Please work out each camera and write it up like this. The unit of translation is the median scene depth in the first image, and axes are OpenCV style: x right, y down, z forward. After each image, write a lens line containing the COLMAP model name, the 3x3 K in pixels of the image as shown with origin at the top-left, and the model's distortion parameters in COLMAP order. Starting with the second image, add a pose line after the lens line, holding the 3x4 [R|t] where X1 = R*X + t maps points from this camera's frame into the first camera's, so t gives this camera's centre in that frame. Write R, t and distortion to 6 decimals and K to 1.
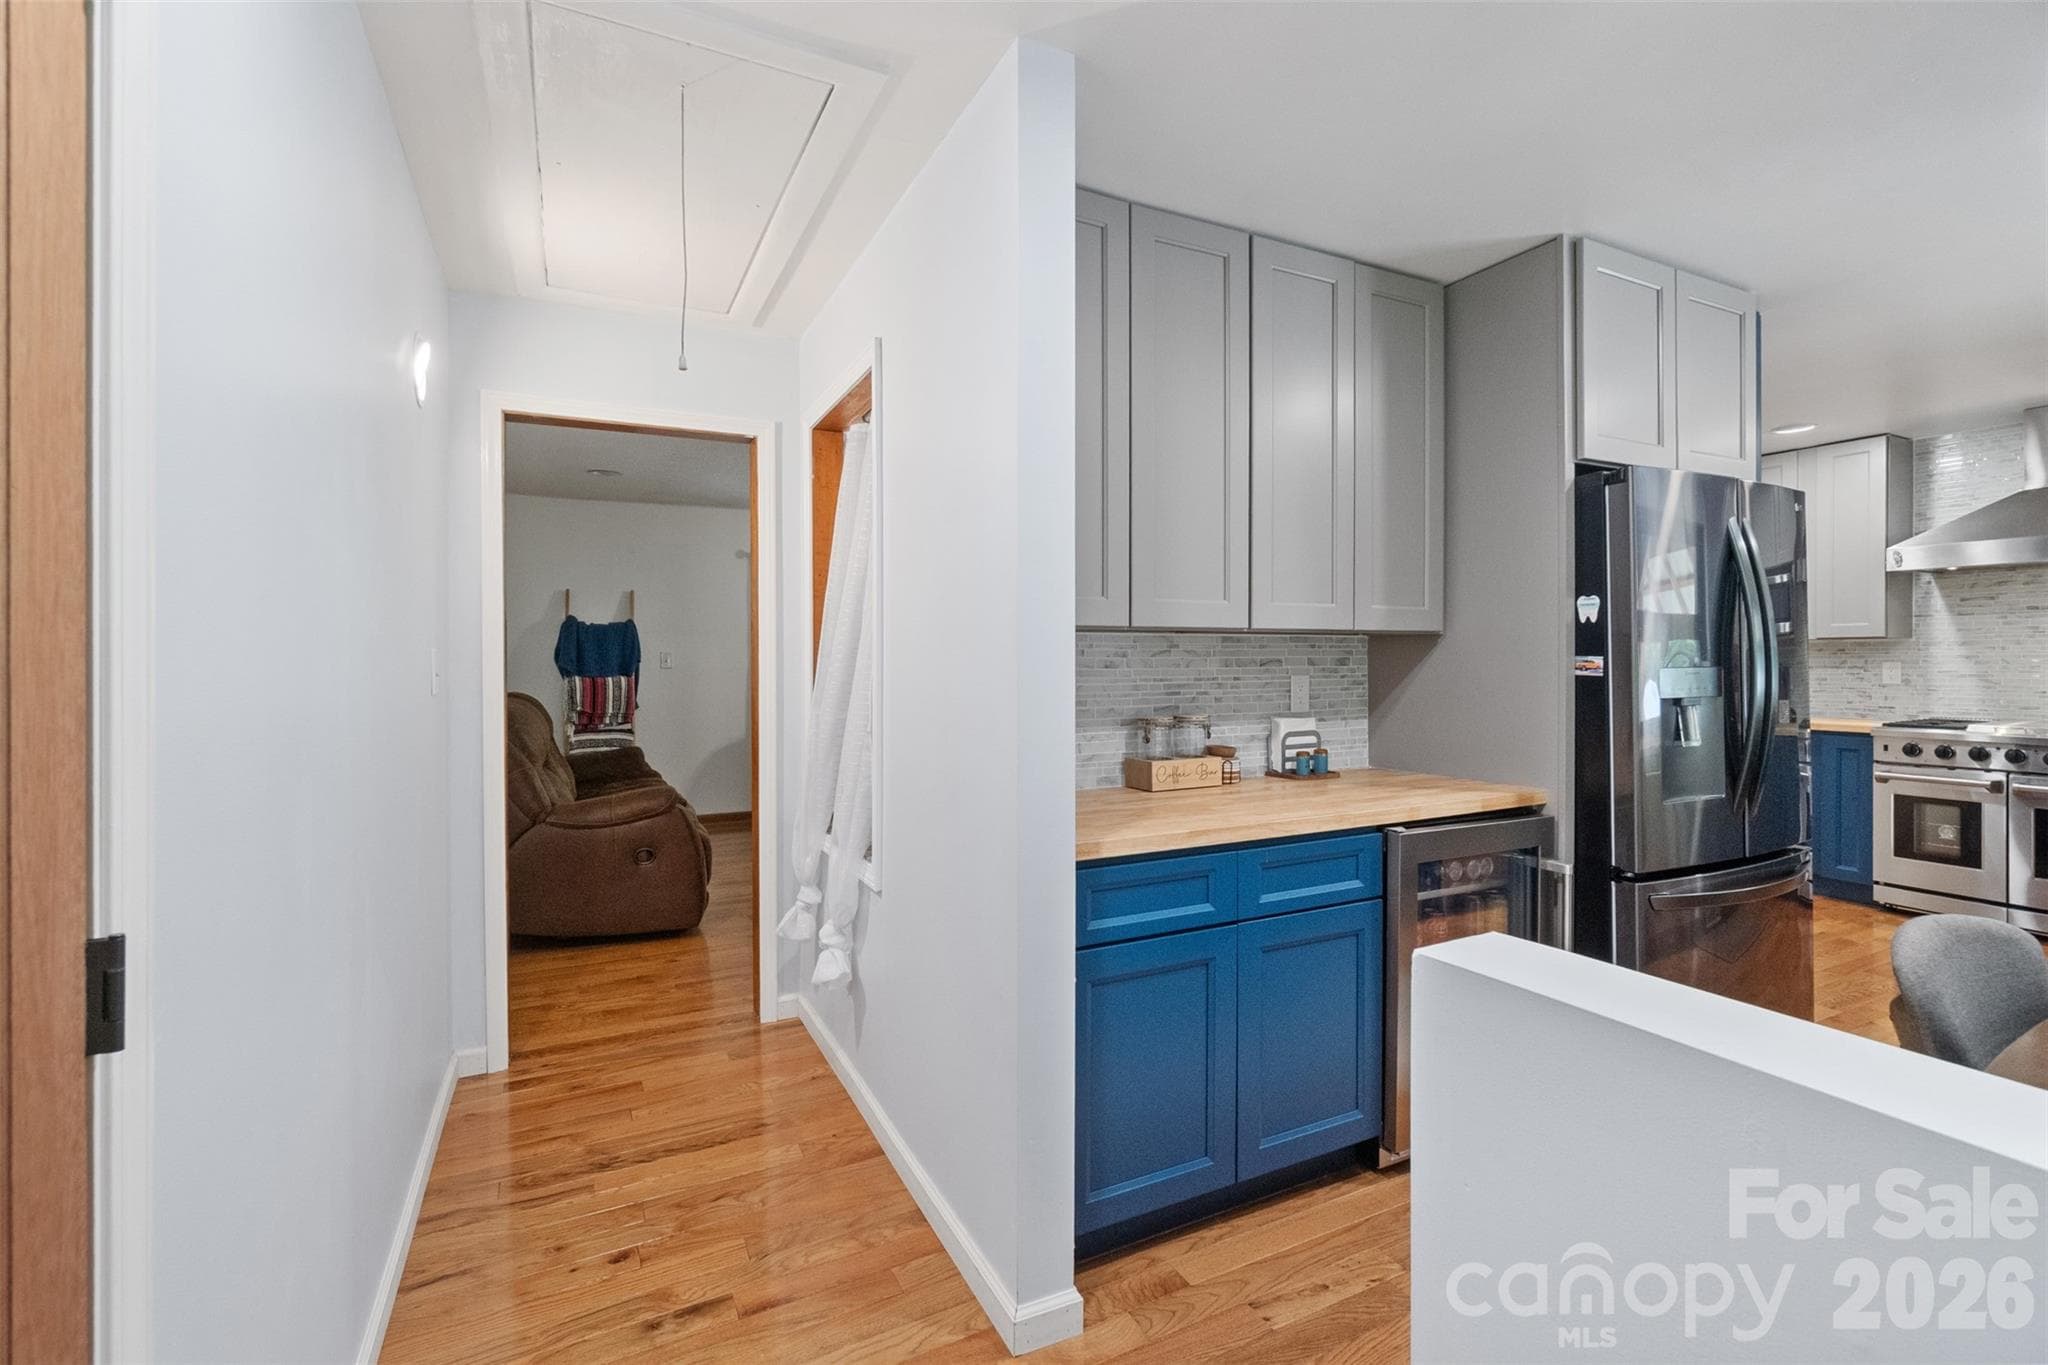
lens RADIAL K [[892.0, 0, 1021.3], [0, 892.0, 667.8], [0, 0, 1]] dist [-0.002650, 0.001618]
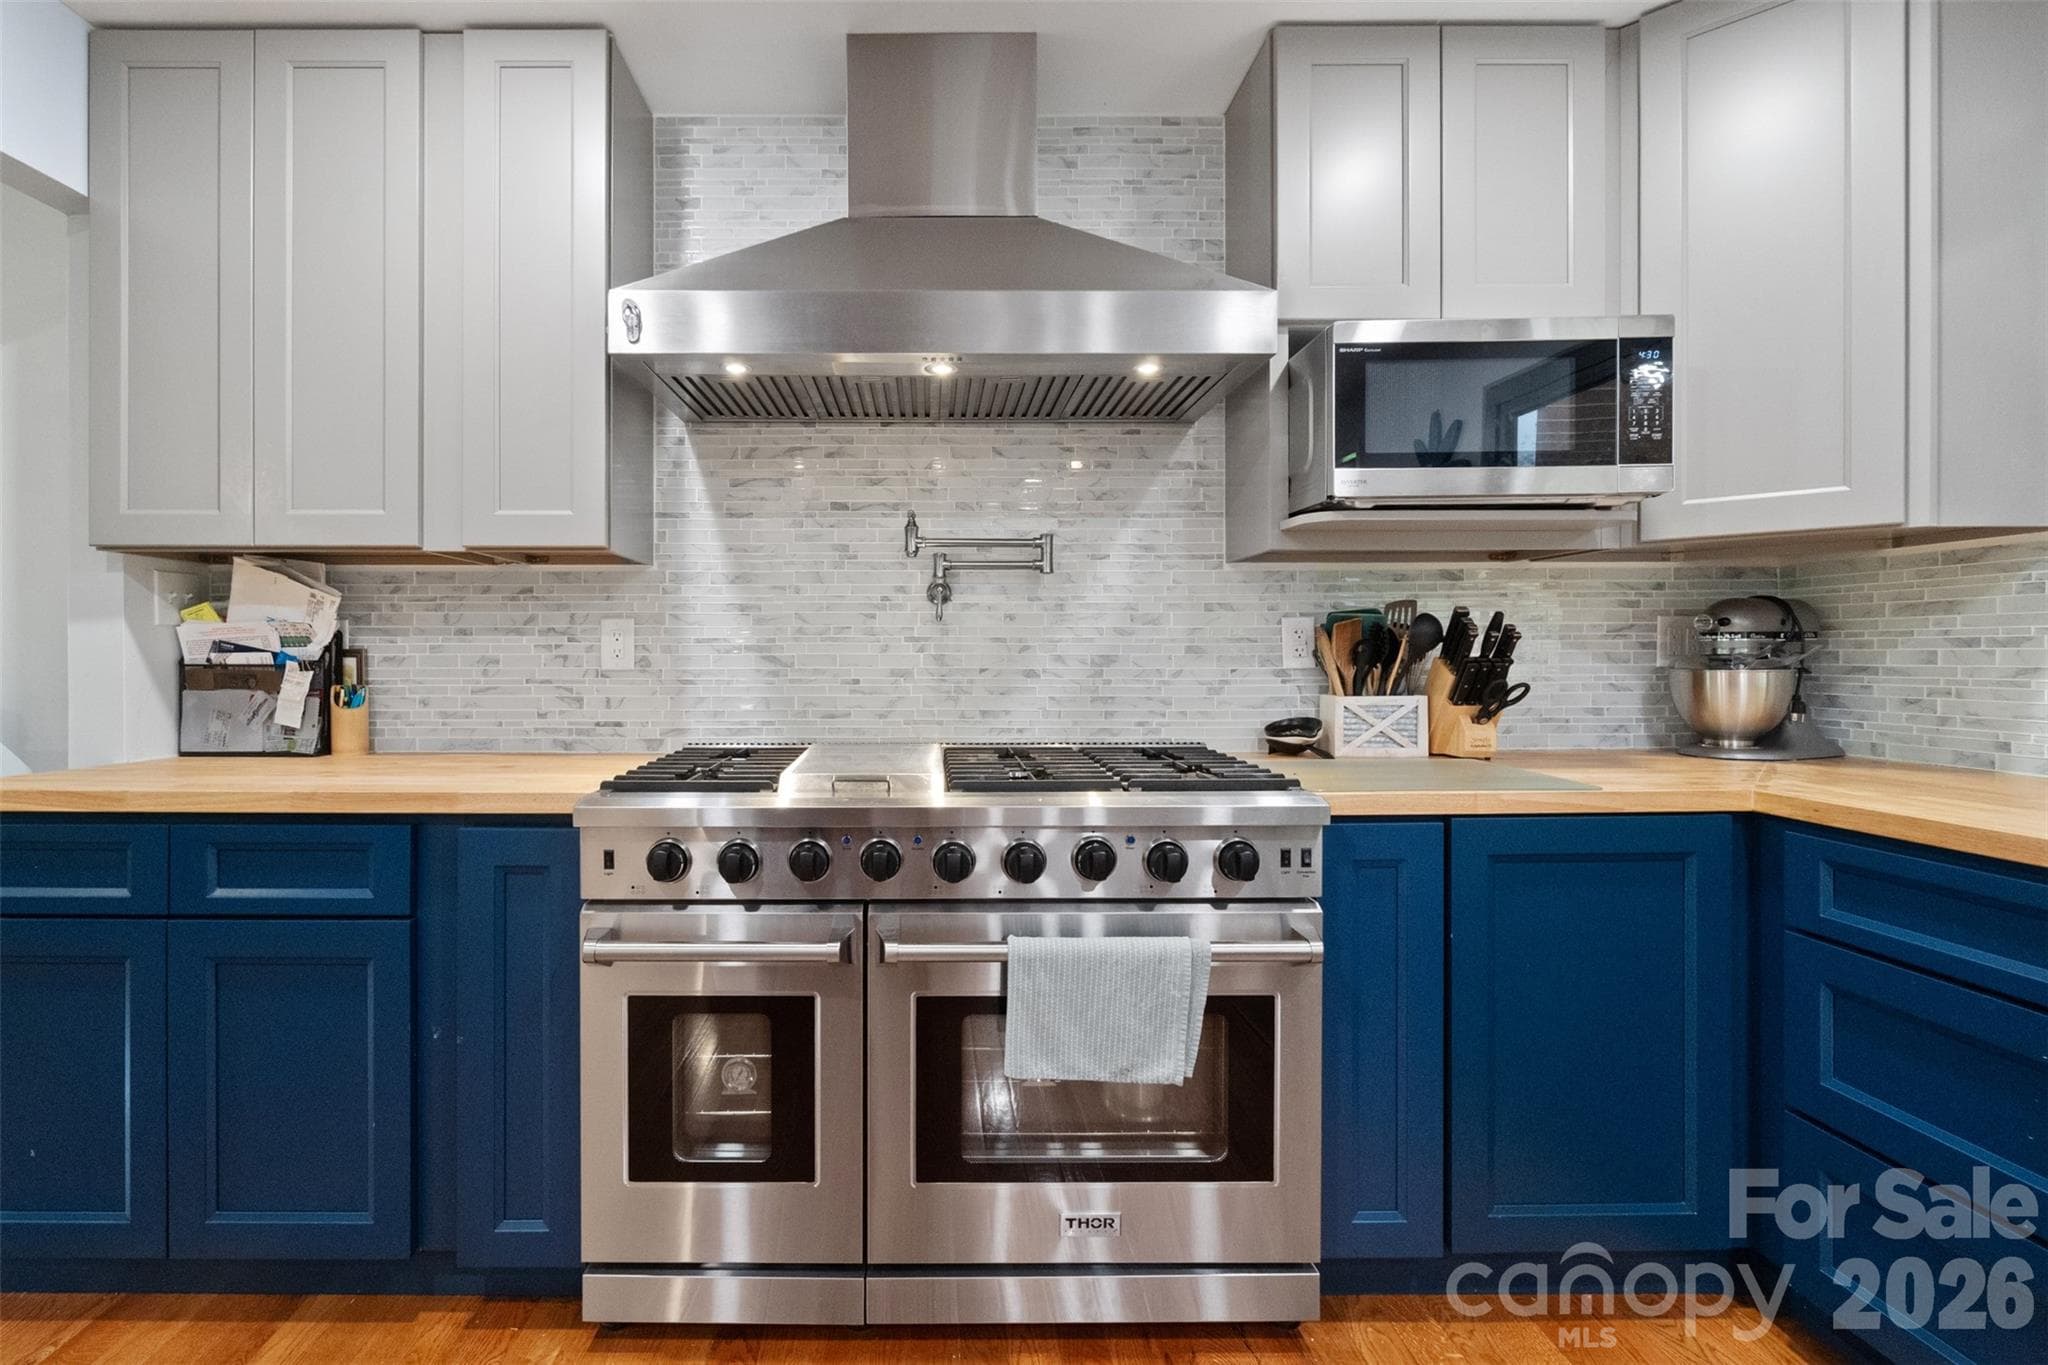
lens RADIAL K [[892.0, 0, 911.9], [0, 892.0, 664.9], [0, 0, 1]] dist [-0.002650, 0.001618]
pose [[0.457113, -0.000236, 0.889409, 1.190763], [0.004395, 0.999988, -0.001993, 0.032455], [-0.889398, 0.004820, 0.457109, 1.224711]]
